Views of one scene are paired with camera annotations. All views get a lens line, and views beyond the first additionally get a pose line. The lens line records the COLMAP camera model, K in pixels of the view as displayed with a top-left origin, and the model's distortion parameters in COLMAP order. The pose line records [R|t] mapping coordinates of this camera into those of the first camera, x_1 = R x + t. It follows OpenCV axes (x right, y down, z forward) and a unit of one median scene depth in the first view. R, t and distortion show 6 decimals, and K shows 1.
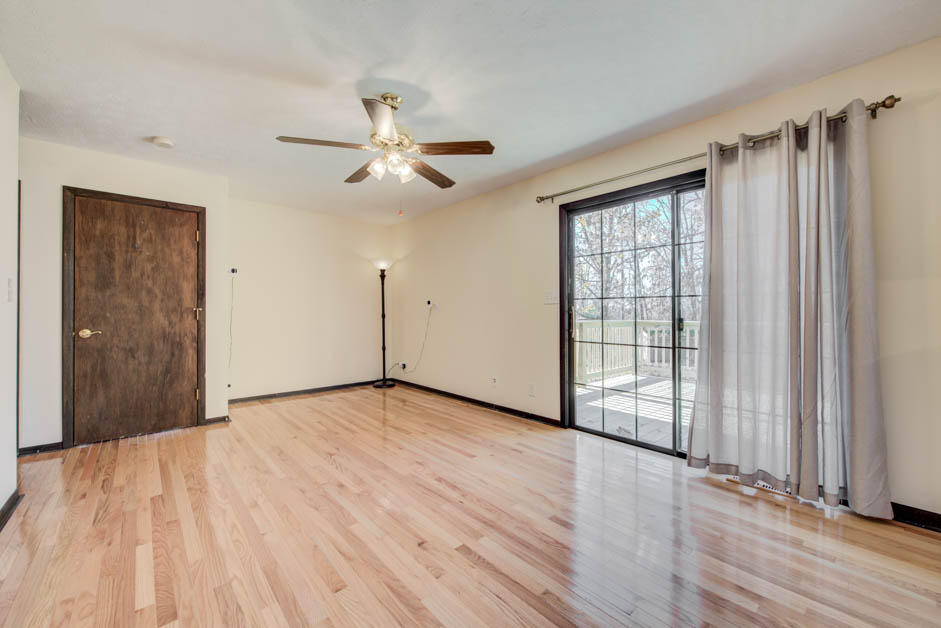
lens RADIAL K [[370.4, 0, 472.1], [0, 370.4, 313.3], [0, 0, 1]] dist [-0.002431, -0.000565]
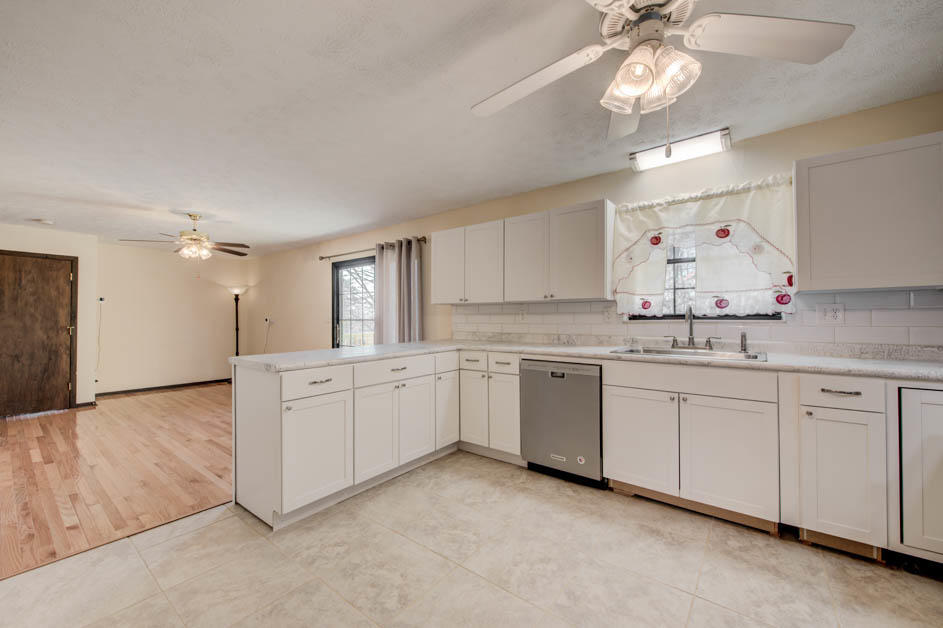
lens RADIAL K [[371.2, 0, 475.6], [0, 371.2, 315.0], [0, 0, 1]] dist [-0.002431, -0.000565]
pose [[0.983527, -0.000546, 0.180759, 0.573664], [0.003393, 0.999875, -0.015444, -0.032846], [-0.180728, 0.015803, 0.983406, -0.734695]]
